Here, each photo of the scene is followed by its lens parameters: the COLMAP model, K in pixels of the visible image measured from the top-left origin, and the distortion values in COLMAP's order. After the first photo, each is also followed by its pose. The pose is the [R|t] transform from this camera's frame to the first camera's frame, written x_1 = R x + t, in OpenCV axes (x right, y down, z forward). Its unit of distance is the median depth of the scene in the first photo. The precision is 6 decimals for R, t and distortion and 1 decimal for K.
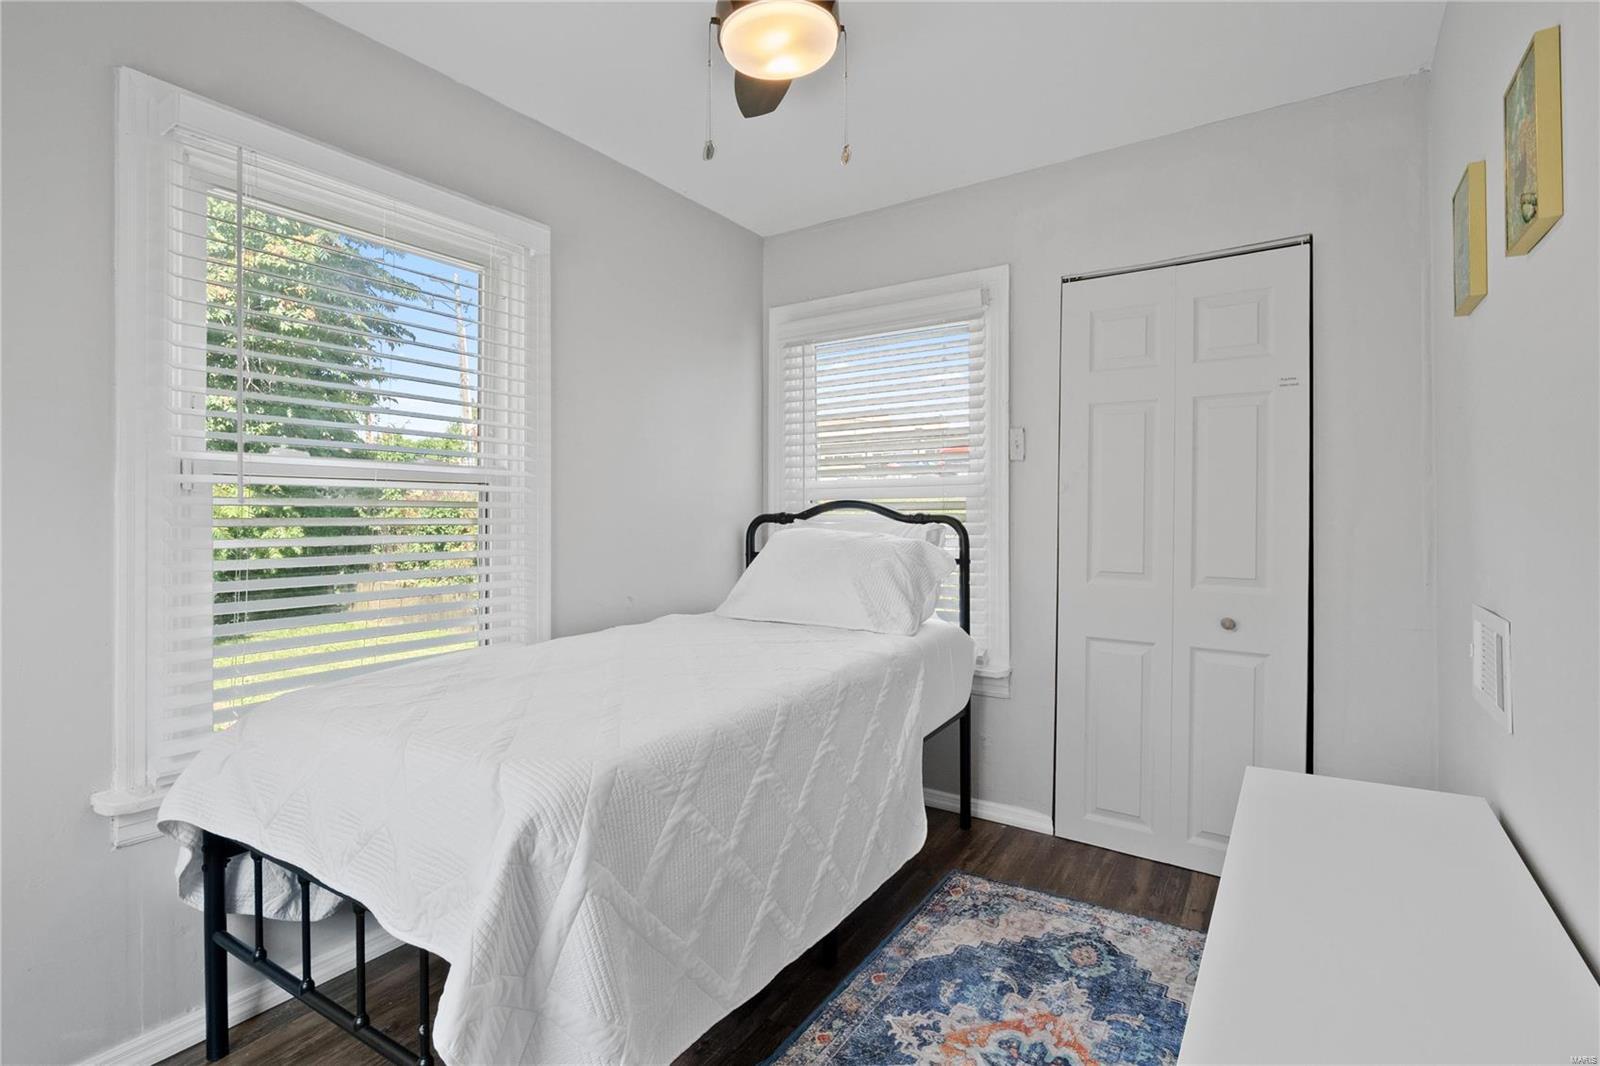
lens RADIAL K [[785.5, 0, 804.0], [0, 785.5, 516.5], [0, 0, 1]] dist [-0.000859, -0.005084]
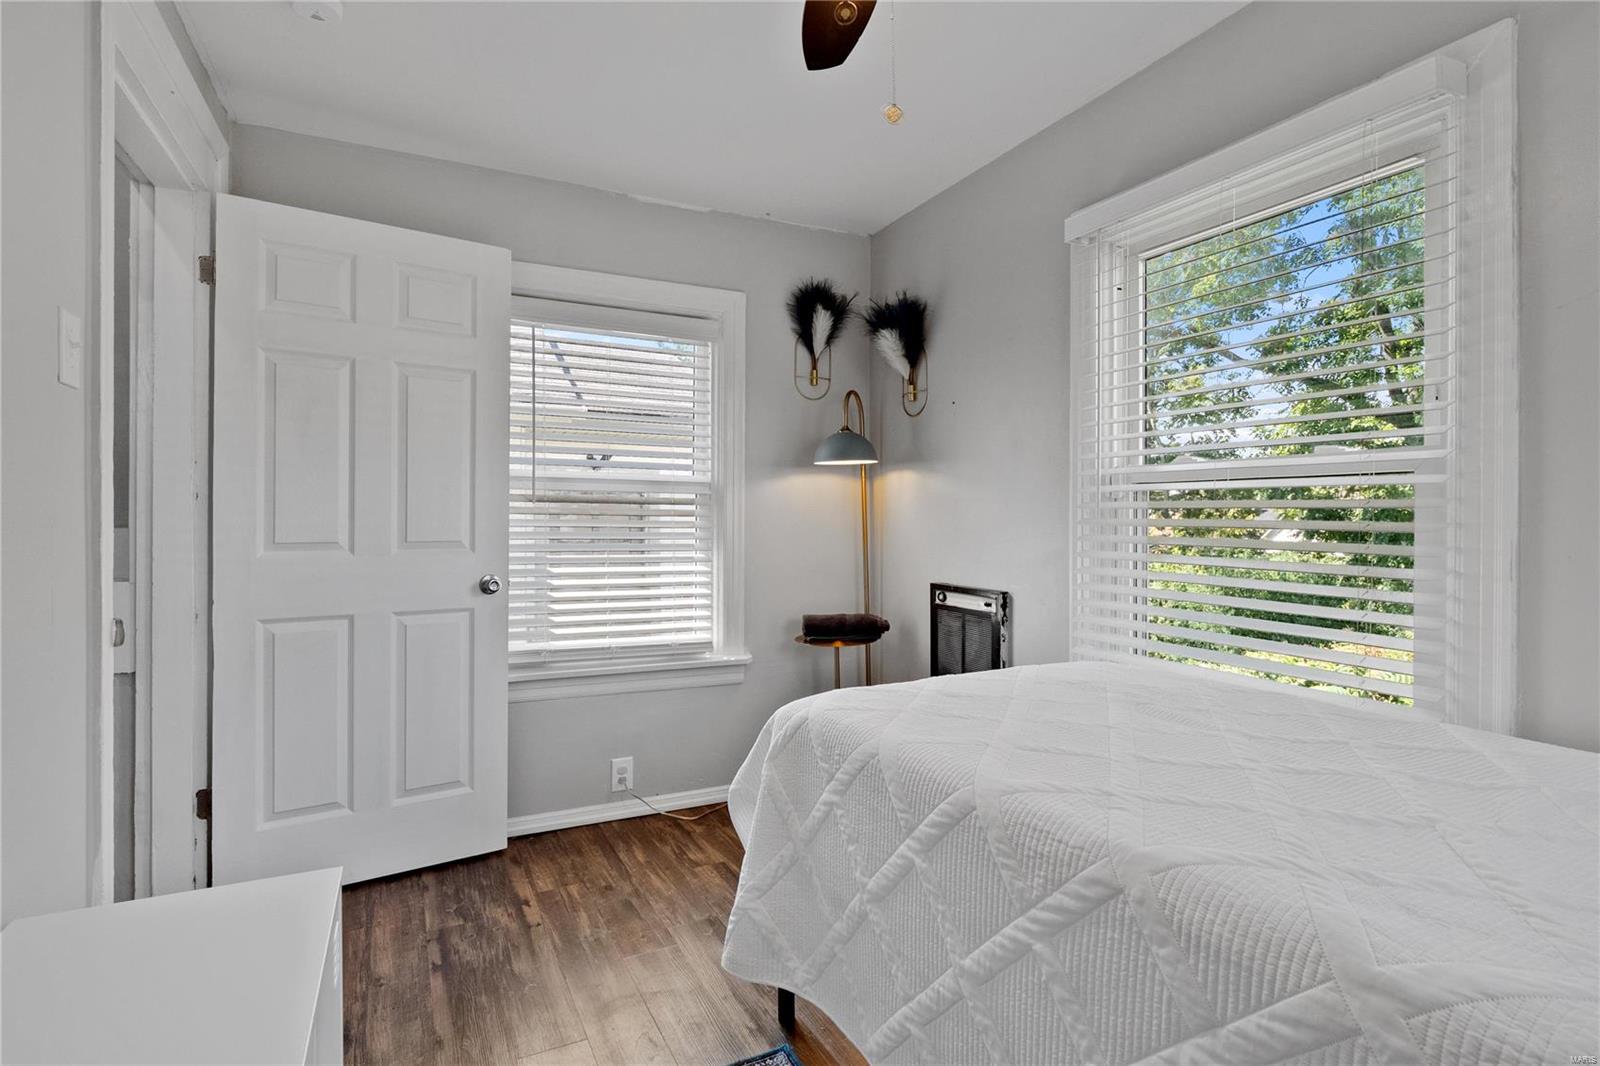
lens RADIAL K [[785.5, 0, 791.2], [0, 785.5, 527.4], [0, 0, 1]] dist [-0.000859, -0.005084]
pose [[-0.527062, 0.017565, -0.849645, 0.533990], [0.000505, 0.999793, 0.020356, -0.008683], [0.849827, 0.010300, -0.526961, 1.040392]]
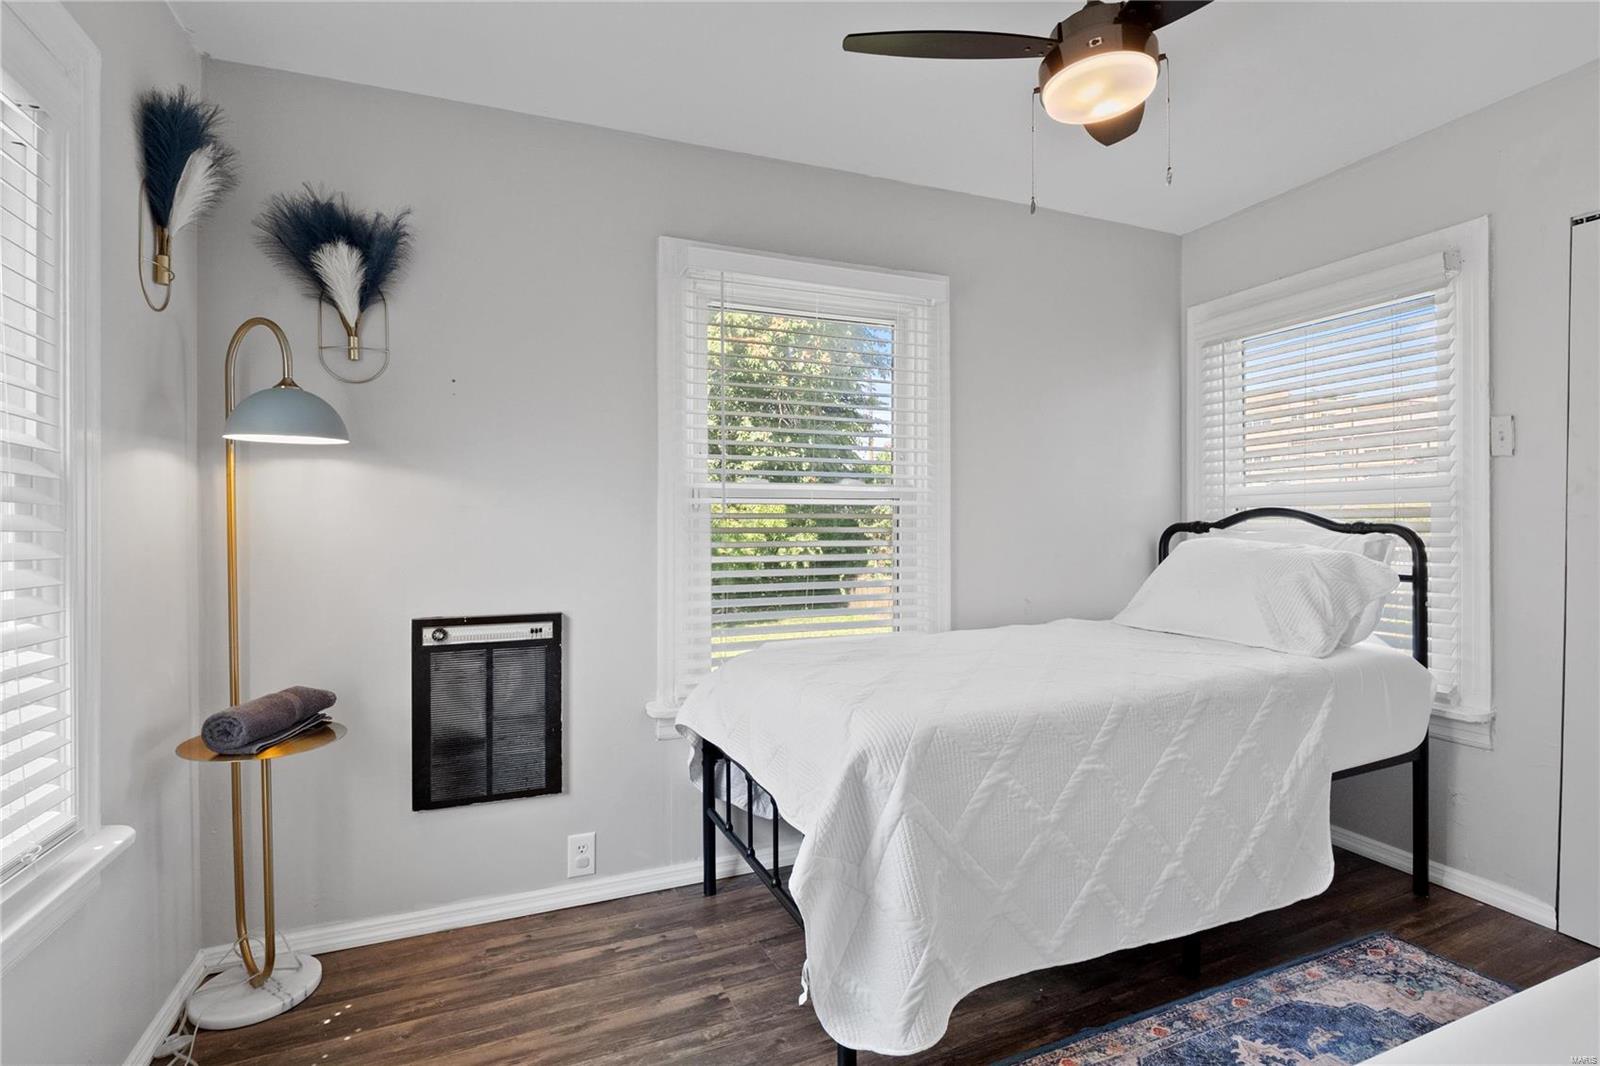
lens RADIAL K [[785.5, 0, 802.1], [0, 785.5, 523.7], [0, 0, 1]] dist [-0.000859, -0.005084]
pose [[0.824635, -0.002707, -0.565659, 0.186914], [0.001802, 0.999996, -0.002159, -0.001472], [0.565662, 0.000761, 0.824637, -0.098610]]
